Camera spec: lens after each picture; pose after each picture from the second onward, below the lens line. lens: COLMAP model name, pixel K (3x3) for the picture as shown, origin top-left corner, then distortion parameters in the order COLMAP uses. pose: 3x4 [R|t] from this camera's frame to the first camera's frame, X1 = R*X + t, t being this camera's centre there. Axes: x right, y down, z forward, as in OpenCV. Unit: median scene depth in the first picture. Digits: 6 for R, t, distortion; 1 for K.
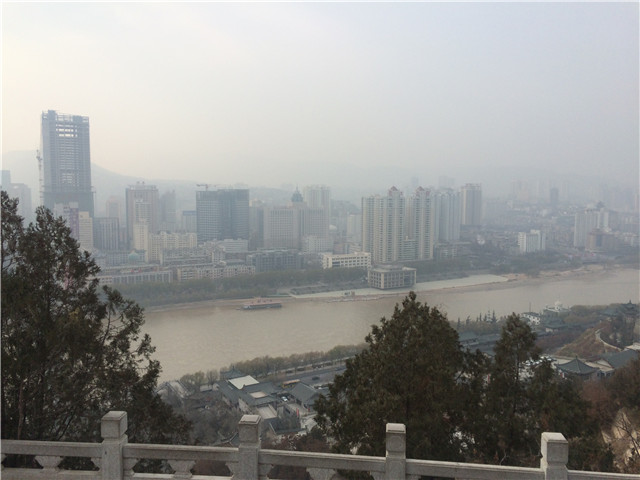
lens RADIAL K [[541.0, 0, 318.9], [0, 541.0, 237.9], [0, 0, 1]] dist [0.083776, -0.093763]
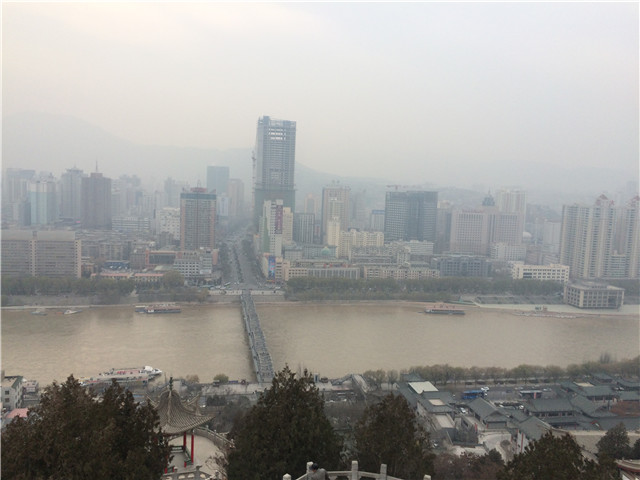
lens RADIAL K [[541.0, 0, 318.4], [0, 541.0, 237.9], [0, 0, 1]] dist [0.083776, -0.093763]
pose [[0.941302, 0.064960, -0.331256, 0.000053], [-0.063301, 0.997869, 0.015805, -0.007665], [0.331577, 0.006091, 0.943408, -0.016043]]
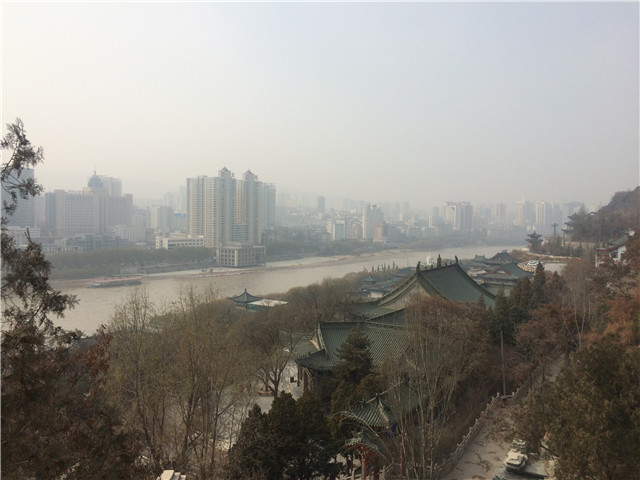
lens RADIAL K [[541.0, 0, 317.9], [0, 541.0, 236.8], [0, 0, 1]] dist [0.083776, -0.093763]
pose [[0.892161, -0.006210, 0.451675, -0.149980], [0.025651, 0.998989, -0.036932, 0.067593], [-0.450989, 0.044535, 0.891418, 0.084128]]
